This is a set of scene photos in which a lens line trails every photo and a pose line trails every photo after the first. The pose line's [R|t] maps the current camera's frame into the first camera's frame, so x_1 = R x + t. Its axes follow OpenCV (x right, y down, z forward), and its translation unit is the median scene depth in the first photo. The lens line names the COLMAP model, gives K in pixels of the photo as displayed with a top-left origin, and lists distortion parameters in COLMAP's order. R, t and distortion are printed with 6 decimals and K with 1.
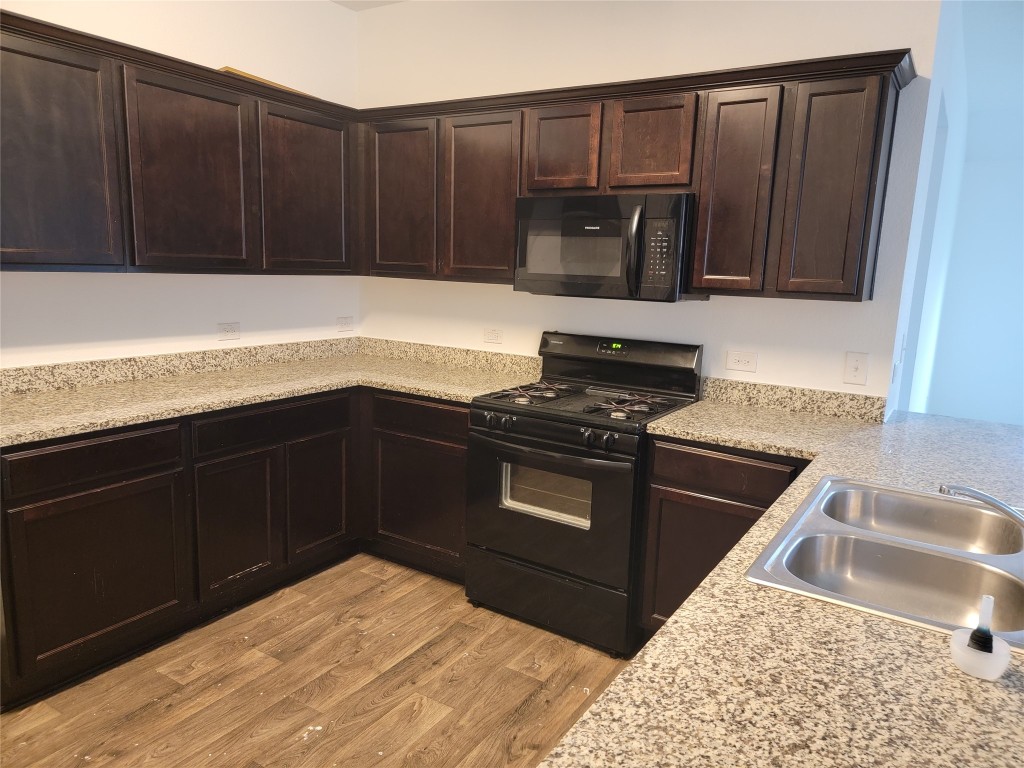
lens RADIAL K [[708.7, 0, 512.0], [0, 708.7, 384.0], [0, 0, 1]] dist [0.027220, -0.003671]
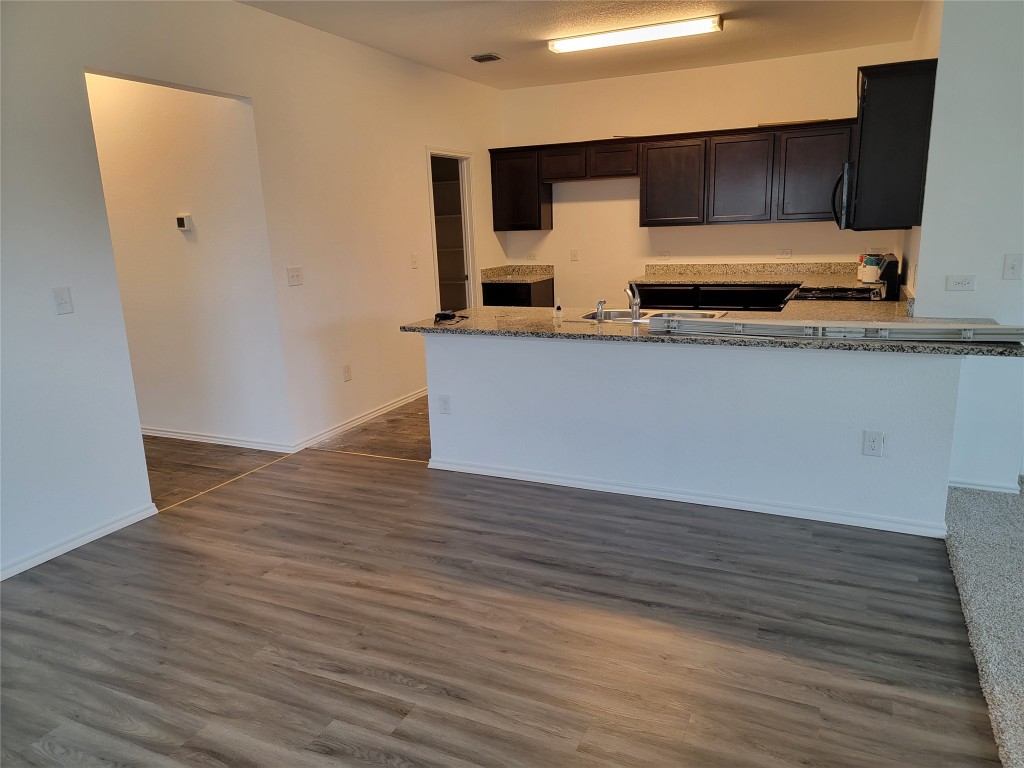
lens RADIAL K [[708.7, 0, 512.0], [0, 708.7, 384.0], [0, 0, 1]] dist [0.027220, -0.003671]
pose [[0.136355, 0.183281, -0.973558, 1.647848], [-0.129564, 0.977595, 0.165895, 0.050428], [0.982151, 0.103517, 0.157046, 0.038143]]
